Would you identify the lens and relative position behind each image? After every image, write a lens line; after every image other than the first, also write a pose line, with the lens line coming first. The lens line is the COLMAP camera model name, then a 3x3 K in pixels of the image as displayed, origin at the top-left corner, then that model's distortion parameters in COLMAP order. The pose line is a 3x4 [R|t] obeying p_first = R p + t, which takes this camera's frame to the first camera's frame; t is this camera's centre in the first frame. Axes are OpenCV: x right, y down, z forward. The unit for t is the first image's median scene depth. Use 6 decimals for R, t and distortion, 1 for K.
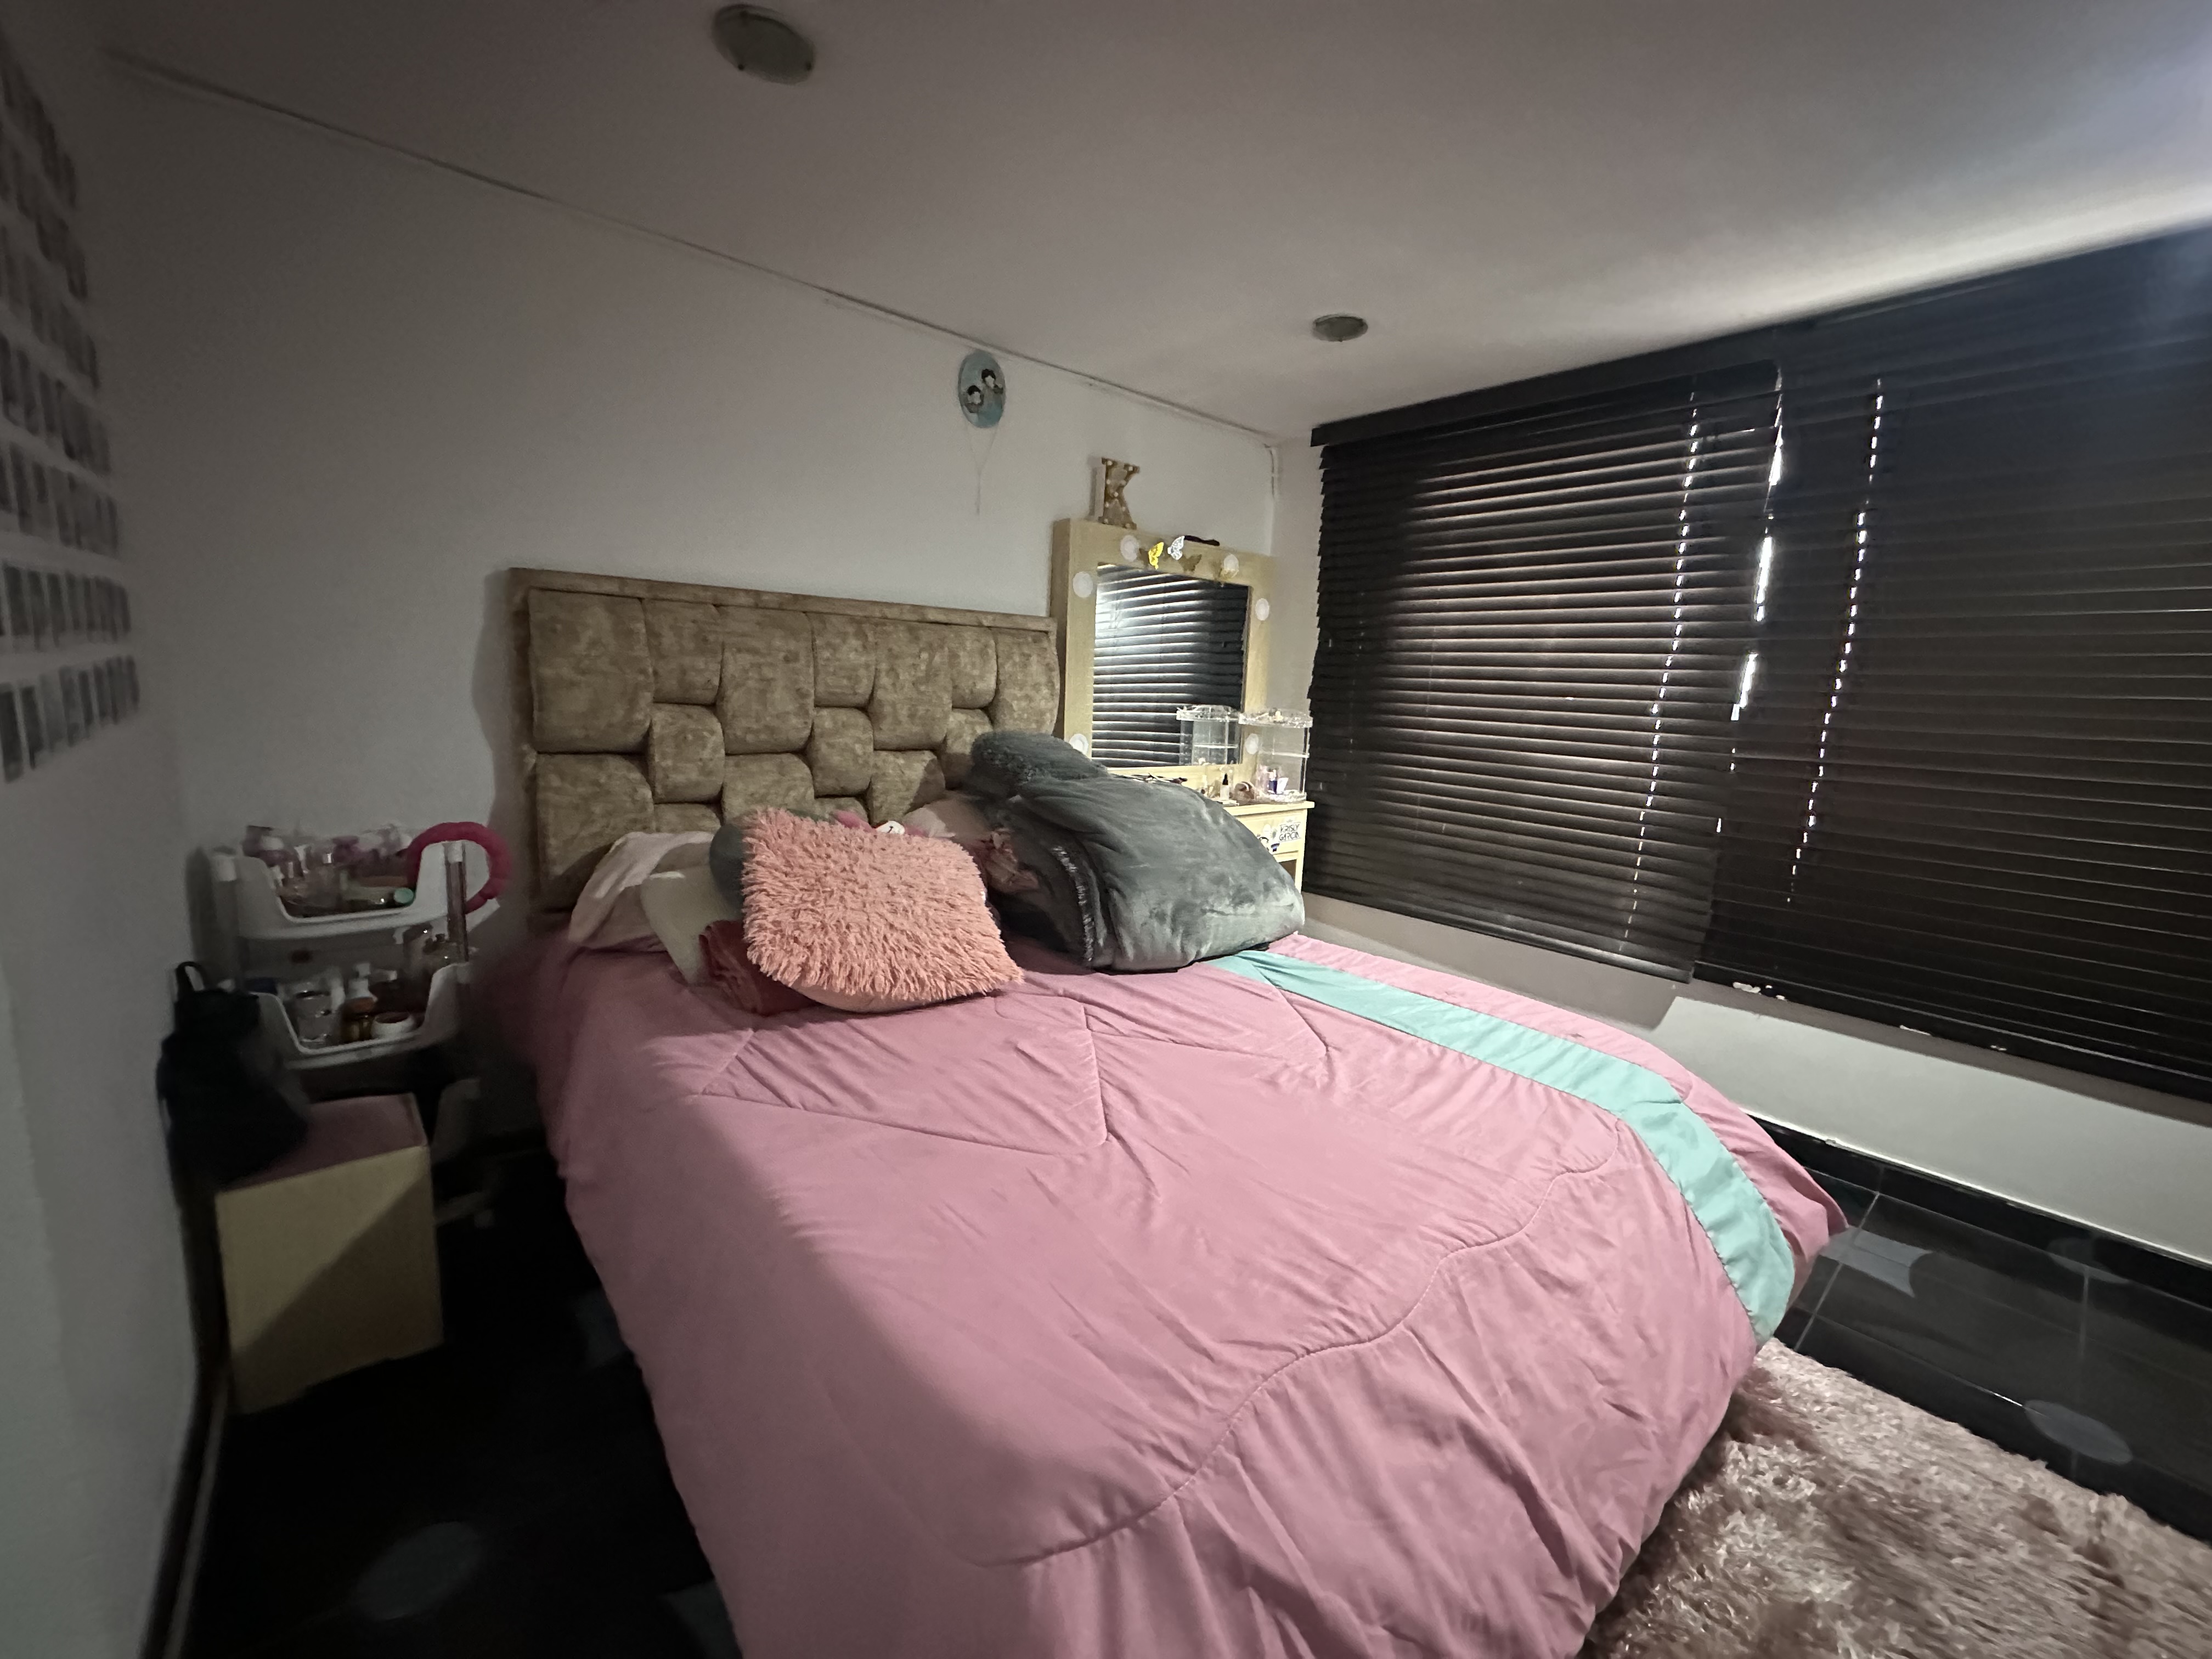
lens RADIAL K [[884.9, 0, 1101.1], [0, 884.9, 825.8], [0, 0, 1]] dist [-0.002095, 0.000023]
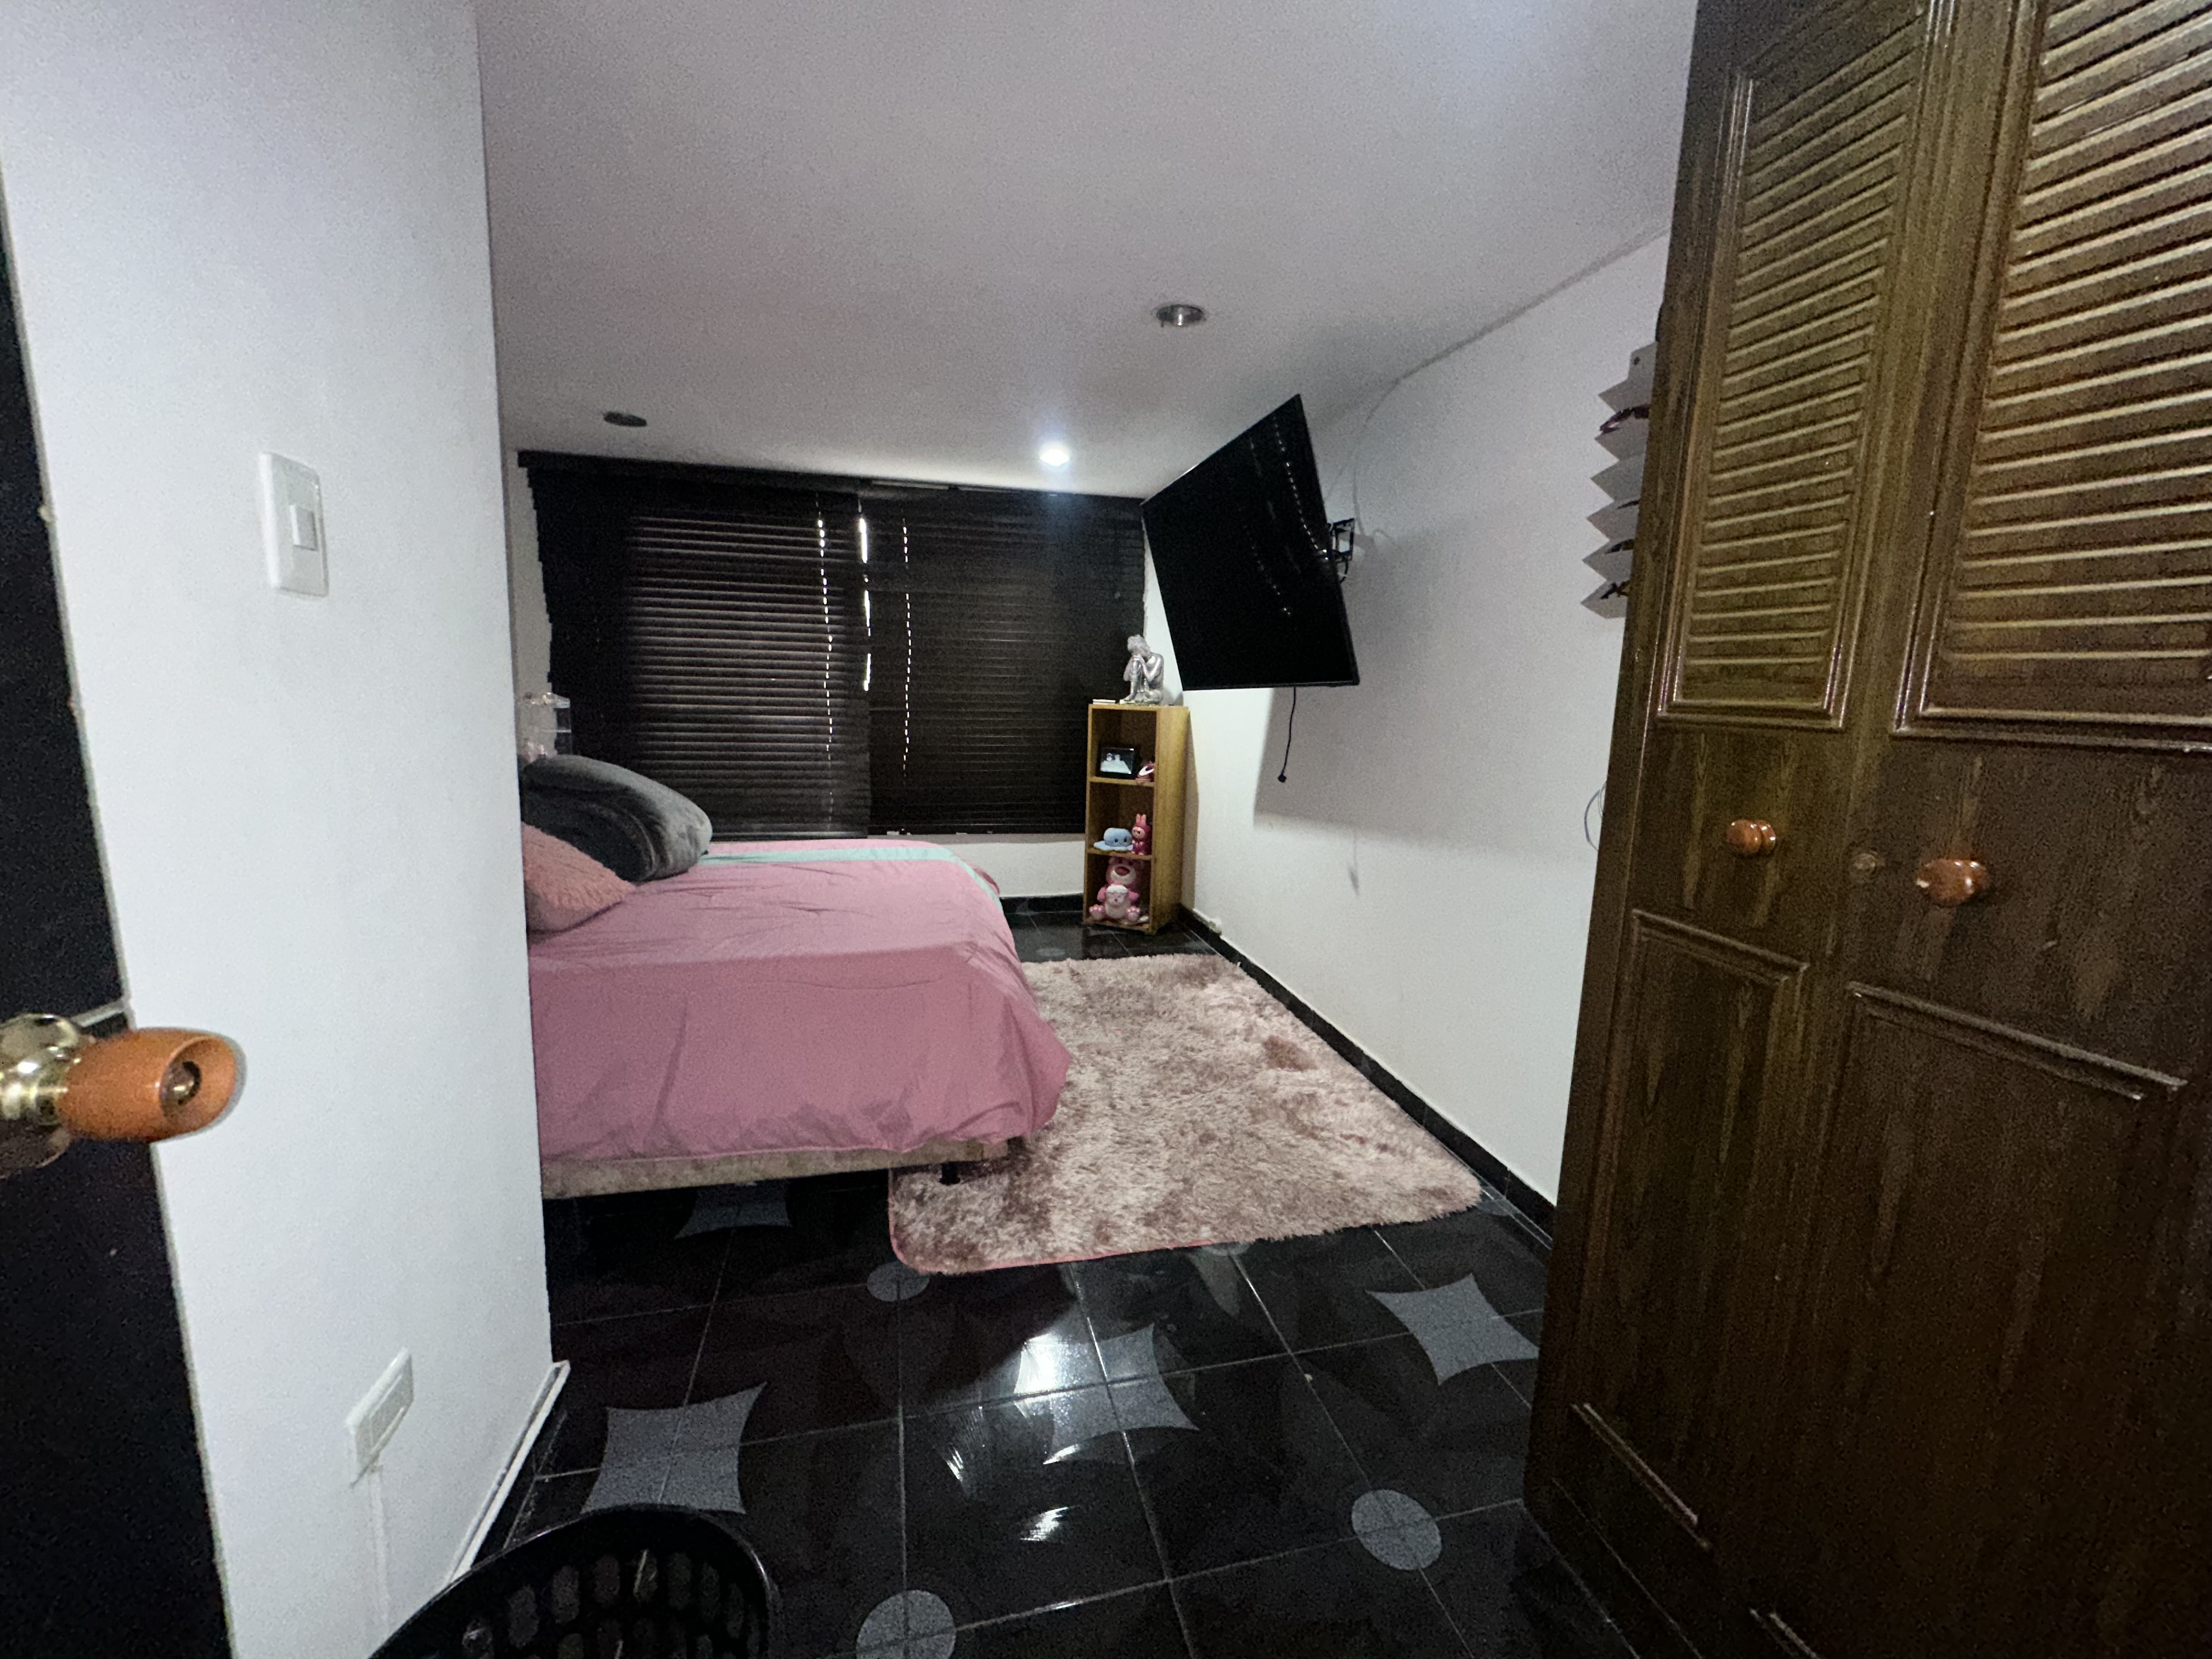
lens RADIAL K [[884.9, 0, 1107.7], [0, 884.9, 822.1], [0, 0, 1]] dist [-0.002095, 0.000023]
pose [[0.450592, -0.175769, 0.875255, -0.643322], [0.136427, 0.982467, 0.127064, -0.012923], [-0.882244, 0.062155, 0.466672, -0.253462]]
